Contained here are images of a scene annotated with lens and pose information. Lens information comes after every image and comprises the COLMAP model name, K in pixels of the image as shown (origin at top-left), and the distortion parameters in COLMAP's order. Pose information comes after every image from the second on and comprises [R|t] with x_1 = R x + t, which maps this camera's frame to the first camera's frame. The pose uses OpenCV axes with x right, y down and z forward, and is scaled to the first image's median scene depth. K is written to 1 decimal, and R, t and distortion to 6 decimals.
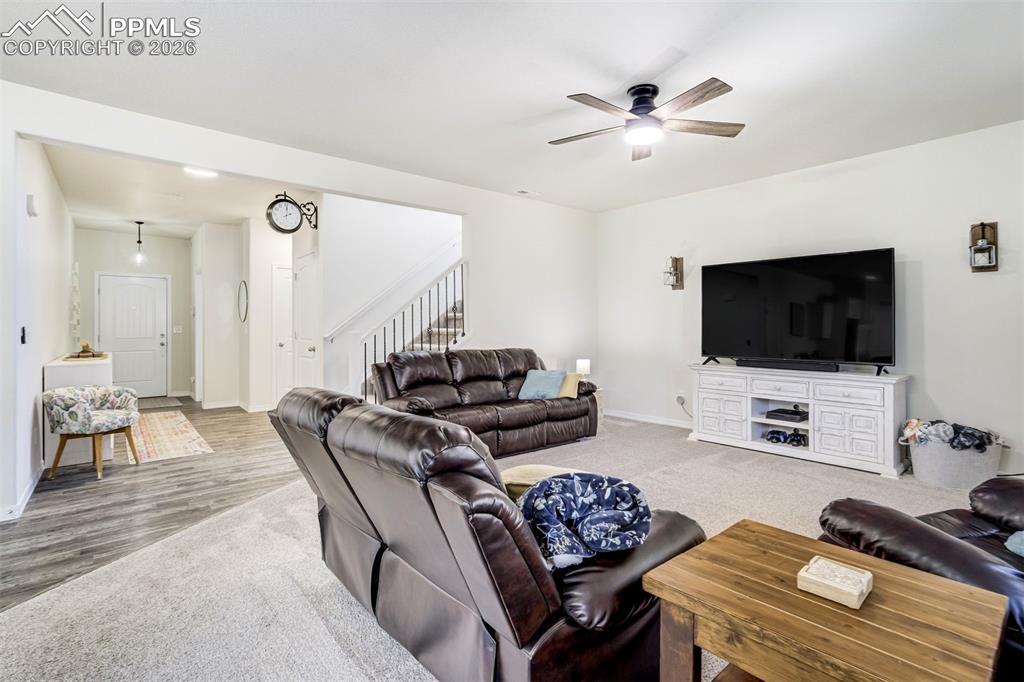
lens RADIAL K [[495.1, 0, 511.9], [0, 495.1, 307.1], [0, 0, 1]] dist [0.000025, 0.000281]
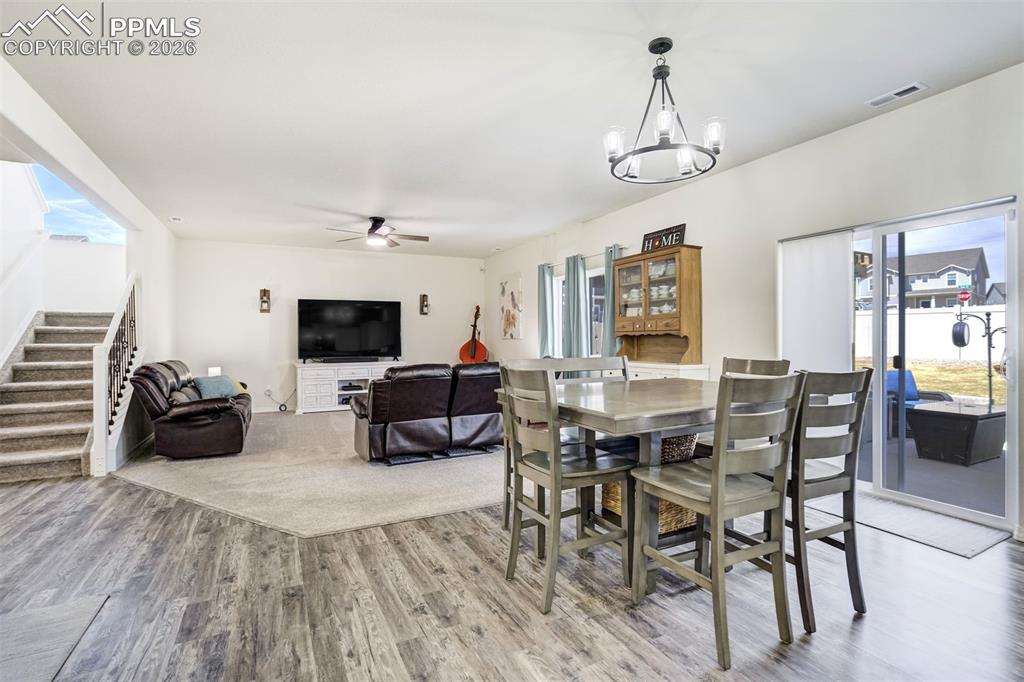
lens RADIAL K [[485.6, 0, 520.6], [0, 485.6, 338.2], [0, 0, 1]] dist [-0.015724, 0.000747]
pose [[0.211339, -0.000769, 0.977412, -0.937631], [-0.022587, 0.999729, 0.005670, 0.012261], [-0.977152, -0.023276, 0.211264, 0.029668]]
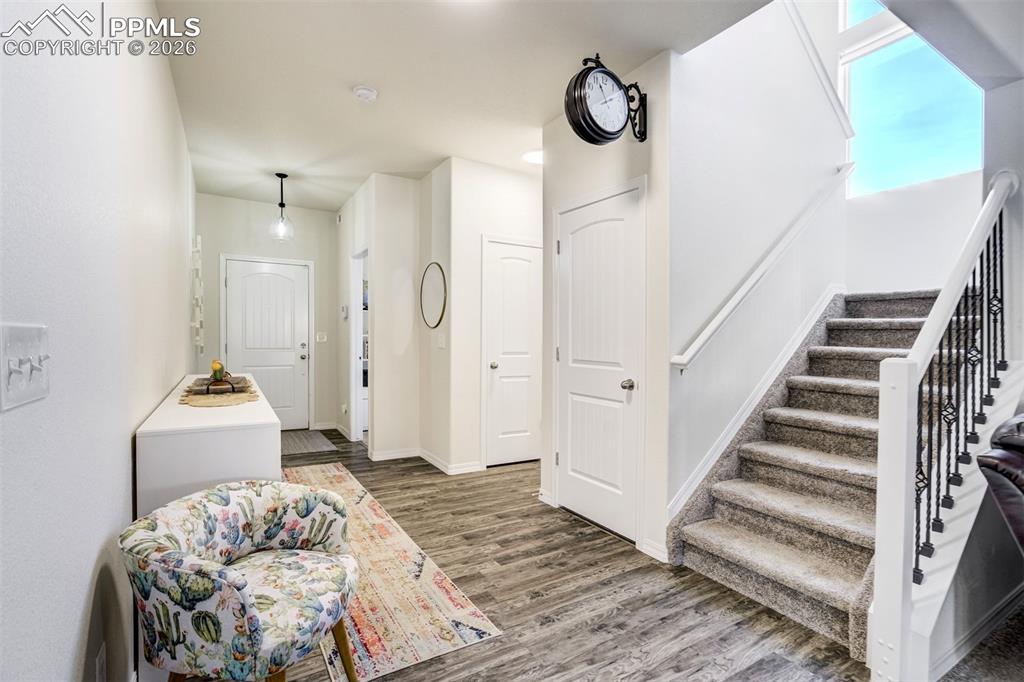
lens RADIAL K [[487.6, 0, 516.9], [0, 487.6, 335.6], [0, 0, 1]] dist [-0.066466, 0.031281]
pose [[0.991798, 0.018687, -0.126445, -0.501005], [-0.014241, 0.999251, 0.035979, 0.022024], [0.127023, -0.033883, 0.991321, 0.560483]]
